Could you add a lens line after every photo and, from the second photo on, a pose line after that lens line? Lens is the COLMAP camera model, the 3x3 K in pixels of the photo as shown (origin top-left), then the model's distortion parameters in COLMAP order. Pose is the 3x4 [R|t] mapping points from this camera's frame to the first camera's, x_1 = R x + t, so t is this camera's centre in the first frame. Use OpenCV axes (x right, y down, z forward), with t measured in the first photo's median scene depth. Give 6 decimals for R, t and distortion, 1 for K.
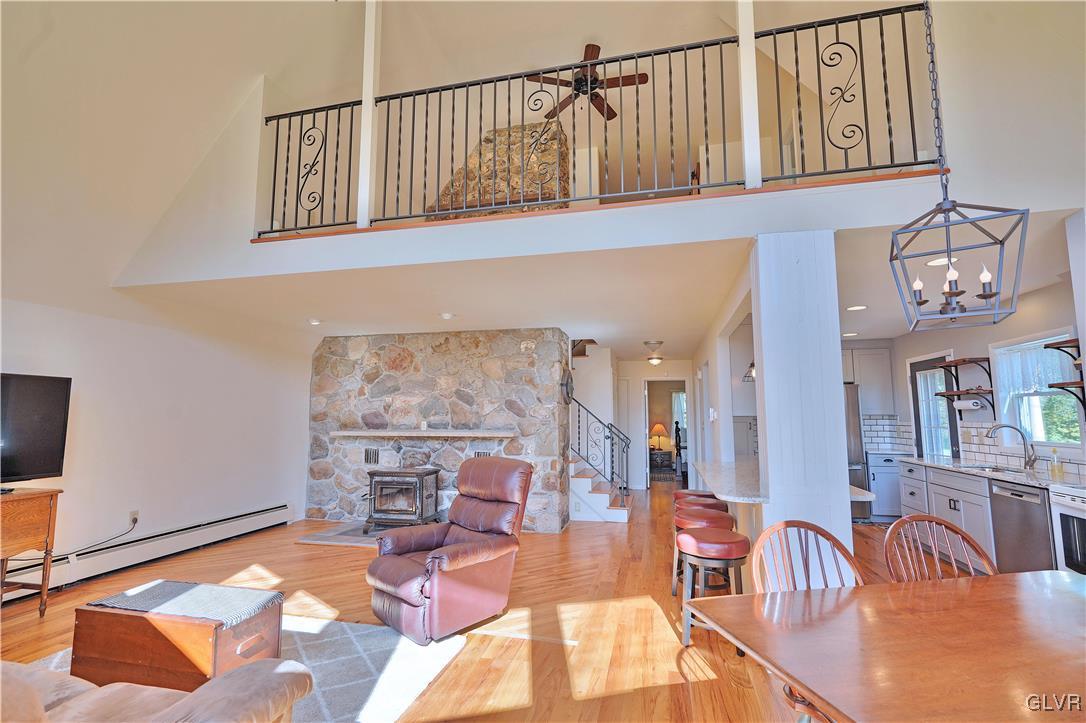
lens RADIAL K [[492.4, 0, 542.2], [0, 492.4, 363.1], [0, 0, 1]] dist [-0.000645, 0.000153]
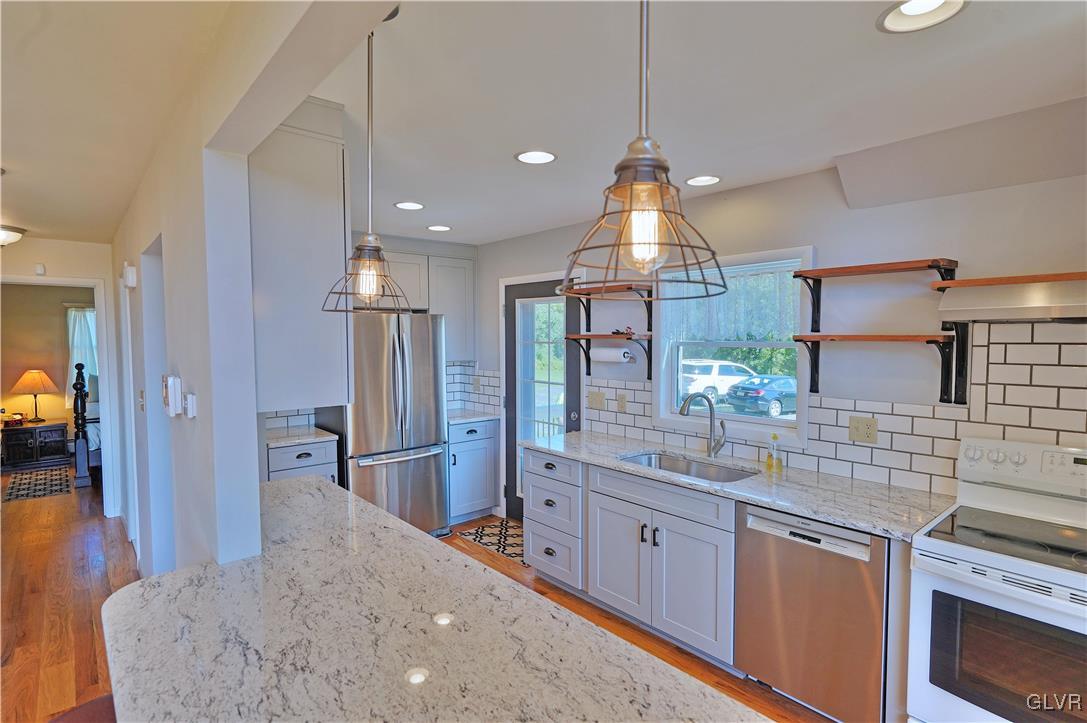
lens RADIAL K [[545.0, 0, 541.1], [0, 545.0, 363.1], [0, 0, 1]] dist [-0.003199, -0.001331]
pose [[0.578384, -0.044721, 0.814538, 0.165766], [-0.086774, 0.989458, 0.115942, 0.014551], [-0.811136, -0.137739, 0.568407, 0.519174]]
